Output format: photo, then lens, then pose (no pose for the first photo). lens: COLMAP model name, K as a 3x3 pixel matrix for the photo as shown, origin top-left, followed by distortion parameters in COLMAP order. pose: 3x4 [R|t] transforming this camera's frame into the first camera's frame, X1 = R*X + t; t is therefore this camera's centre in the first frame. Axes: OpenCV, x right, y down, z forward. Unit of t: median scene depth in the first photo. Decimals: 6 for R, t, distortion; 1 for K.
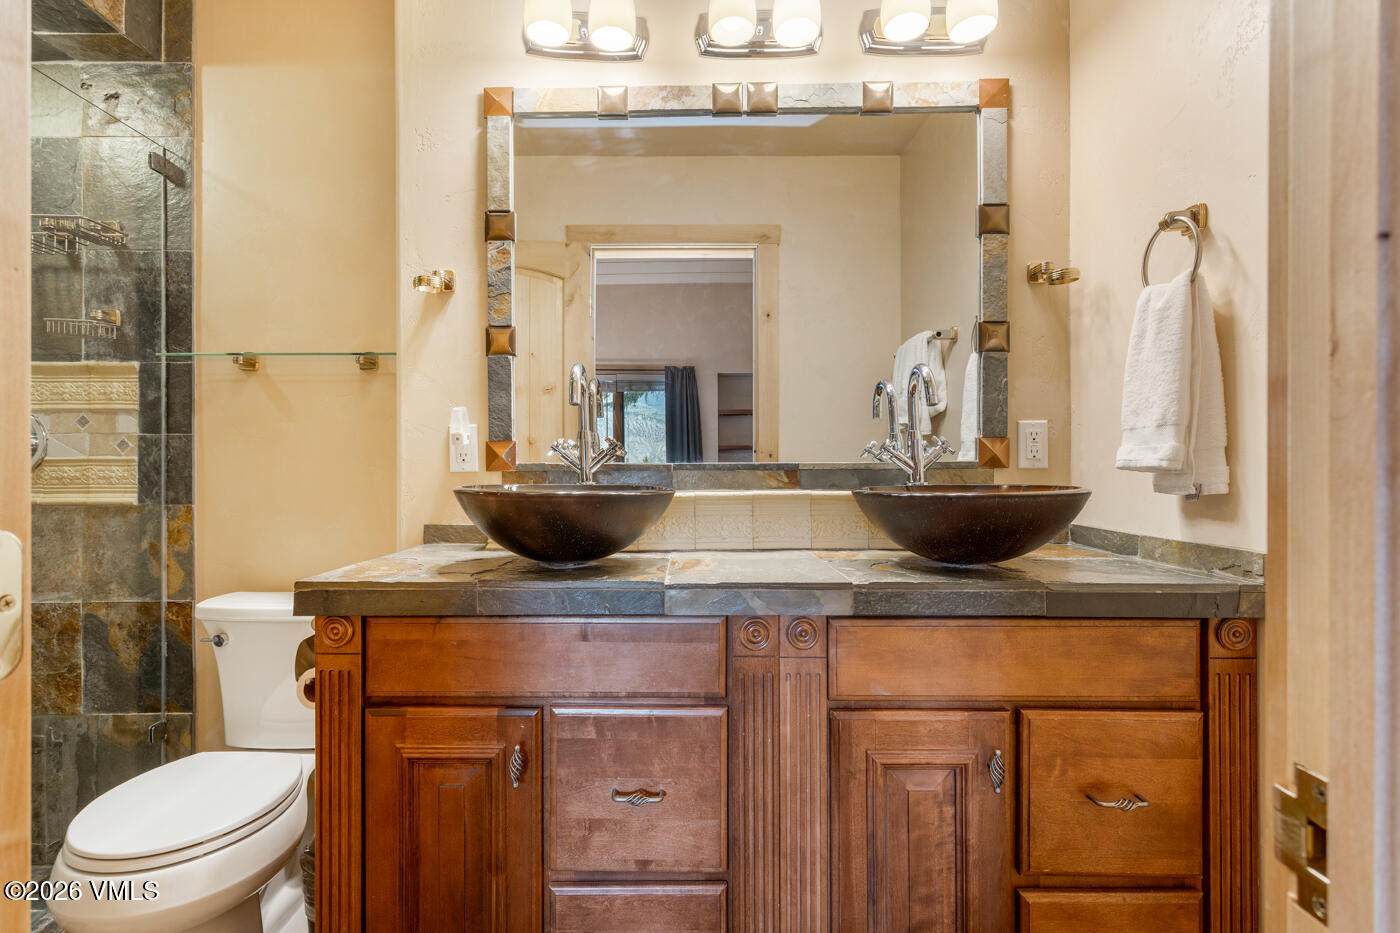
lens RADIAL K [[665.7, 0, 700.0], [0, 665.7, 466.5], [0, 0, 1]] dist [-0.000332, 0.000579]
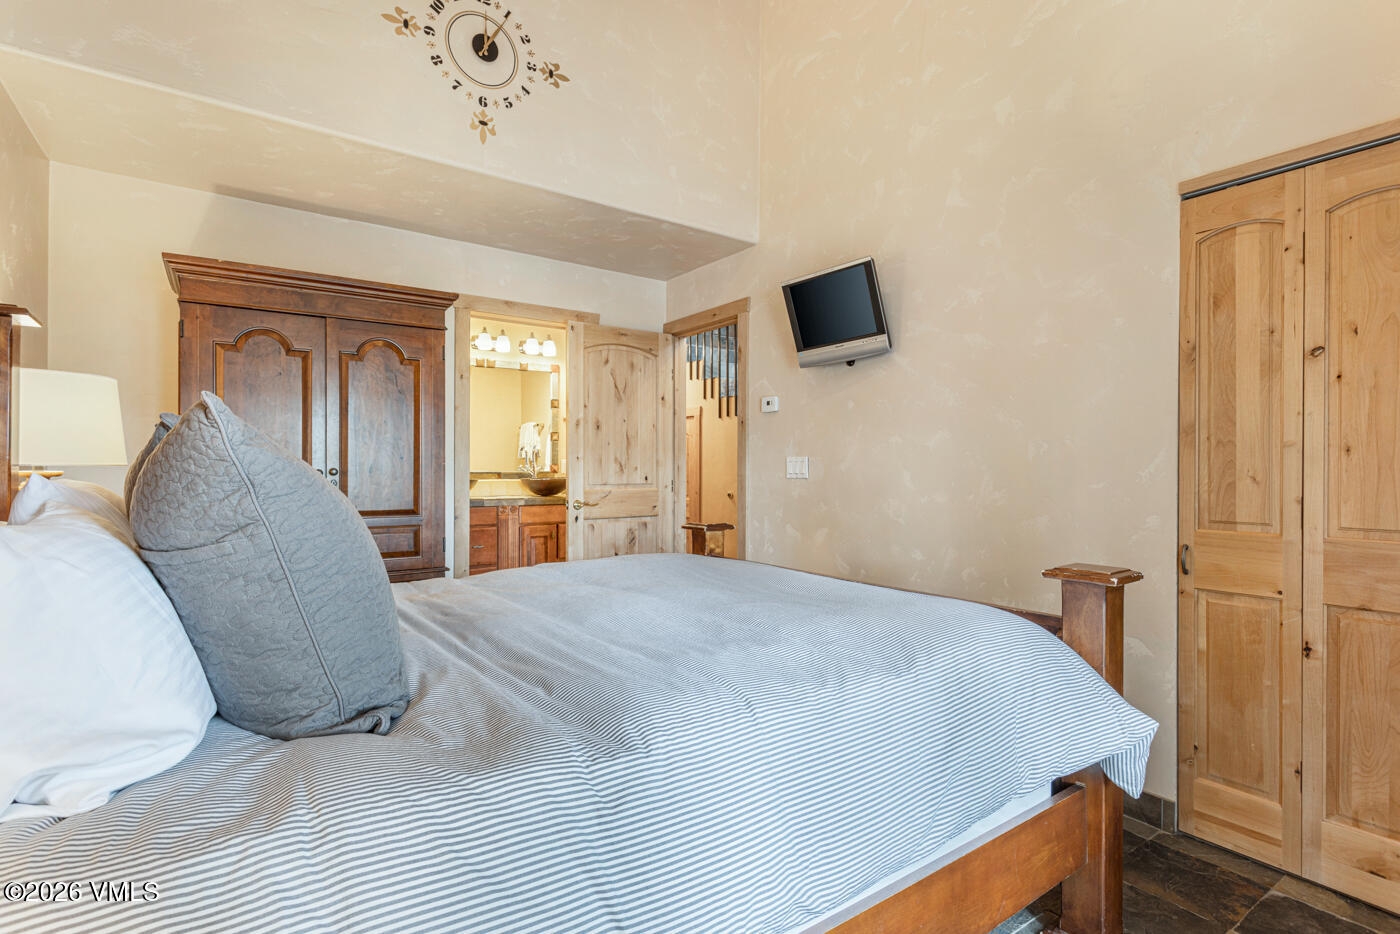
lens RADIAL K [[665.7, 0, 700.0], [0, 665.7, 467.0], [0, 0, 1]] dist [-0.000332, 0.000579]
pose [[0.817950, 0.003335, 0.575280, -1.356428], [-0.005388, 0.999984, 0.001863, -0.057023], [-0.575264, -0.004624, 0.817955, -3.298863]]
